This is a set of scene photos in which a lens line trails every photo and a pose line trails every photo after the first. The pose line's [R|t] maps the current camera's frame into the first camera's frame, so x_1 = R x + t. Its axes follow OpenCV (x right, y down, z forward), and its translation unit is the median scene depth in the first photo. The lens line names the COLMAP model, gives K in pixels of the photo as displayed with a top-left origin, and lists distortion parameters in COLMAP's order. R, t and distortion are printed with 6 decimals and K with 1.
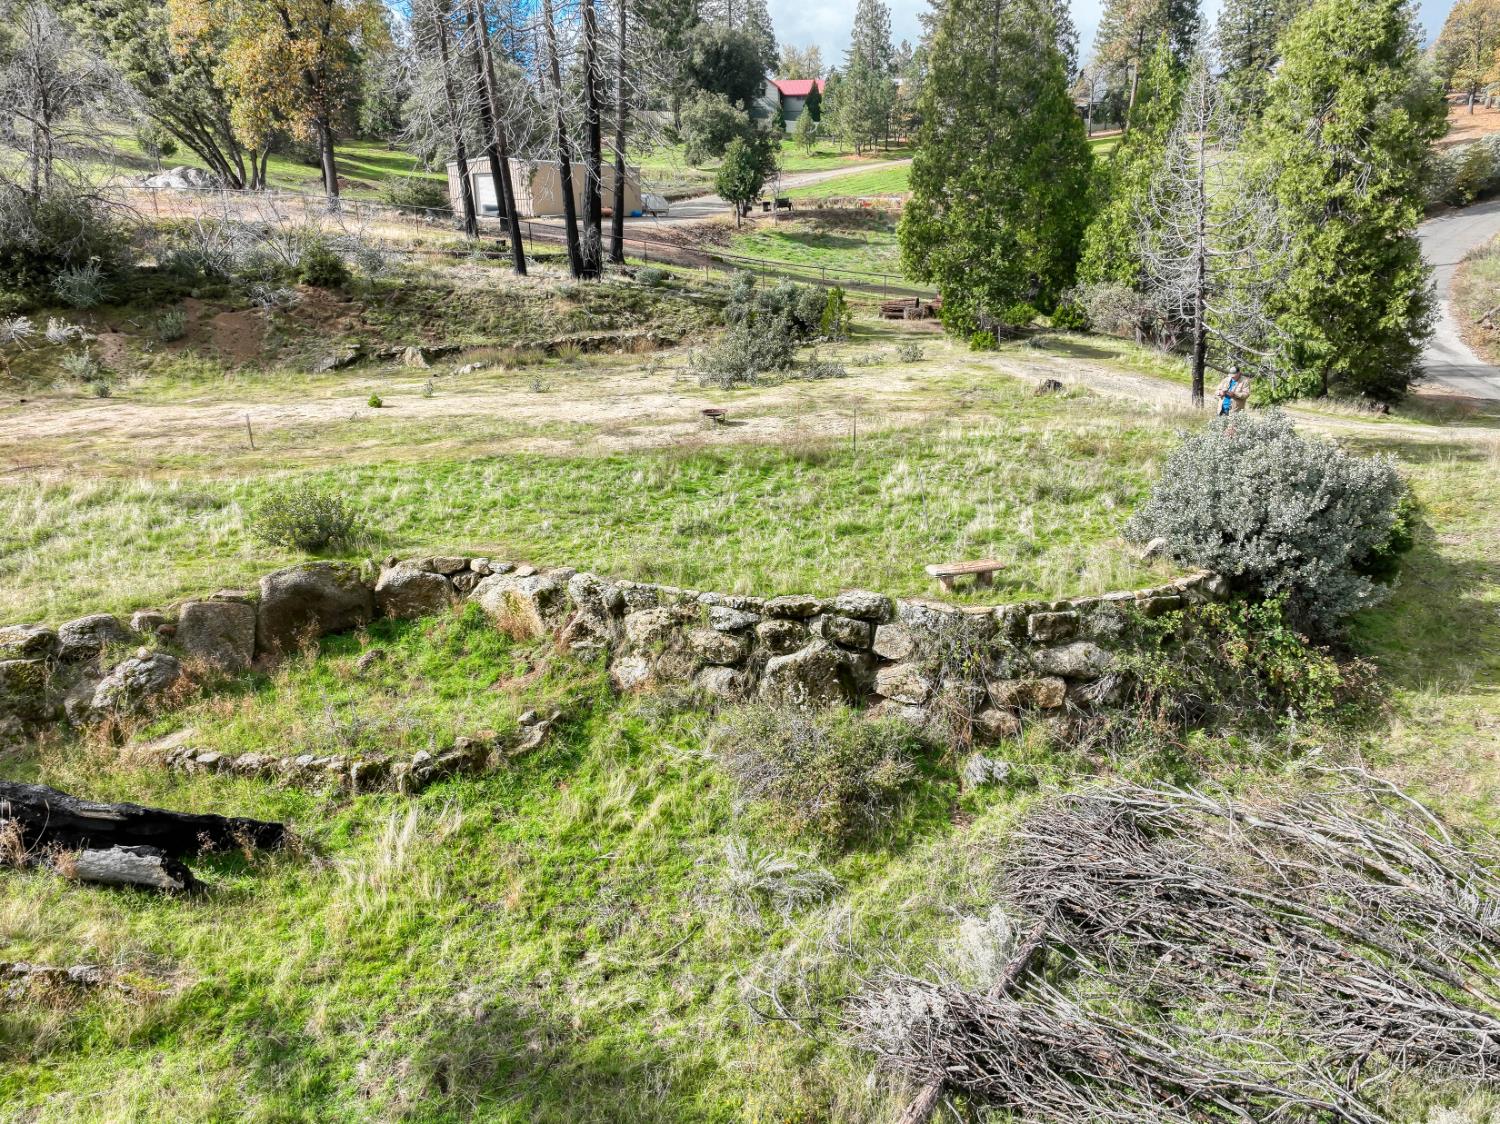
lens RADIAL K [[1050.0, 0, 749.1], [0, 1050.0, 563.8], [0, 0, 1]] dist [0.008933, 0.025501]
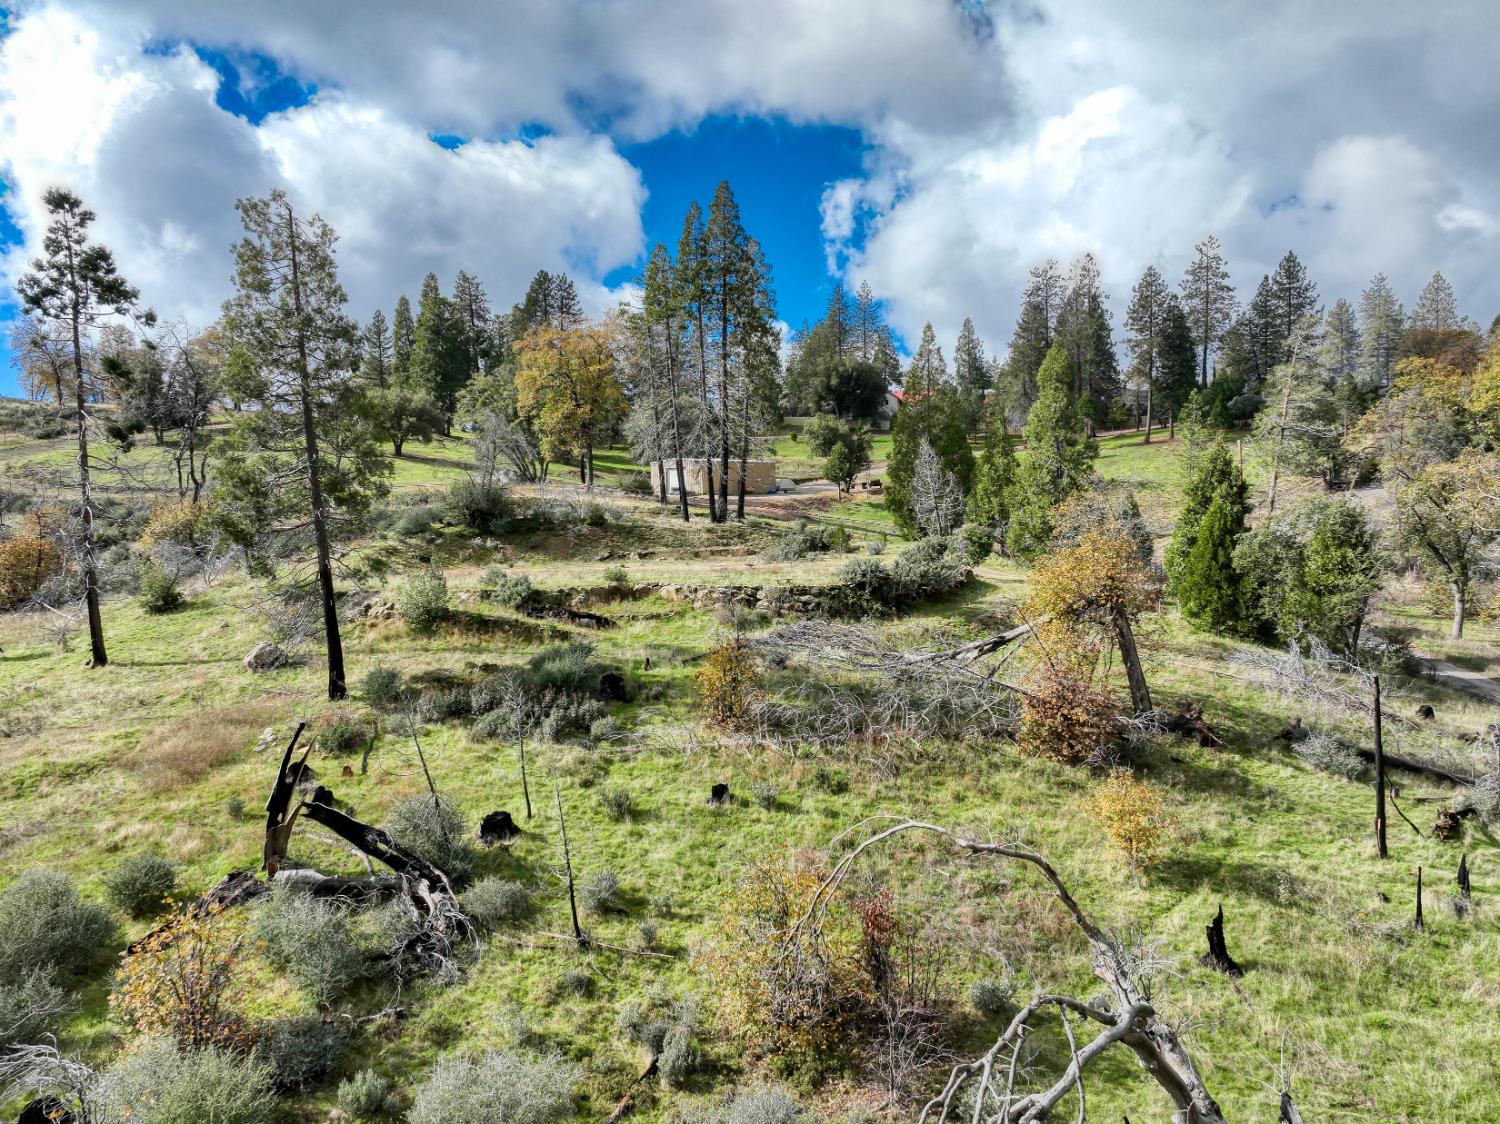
lens RADIAL K [[1050.0, 0, 748.4], [0, 1050.0, 565.6], [0, 0, 1]] dist [0.008933, 0.025501]
pose [[0.986531, 0.001909, -0.163561, 0.289820], [-0.042229, 0.969007, -0.243397, 0.367351], [0.158027, 0.247026, 0.956036, -1.113238]]
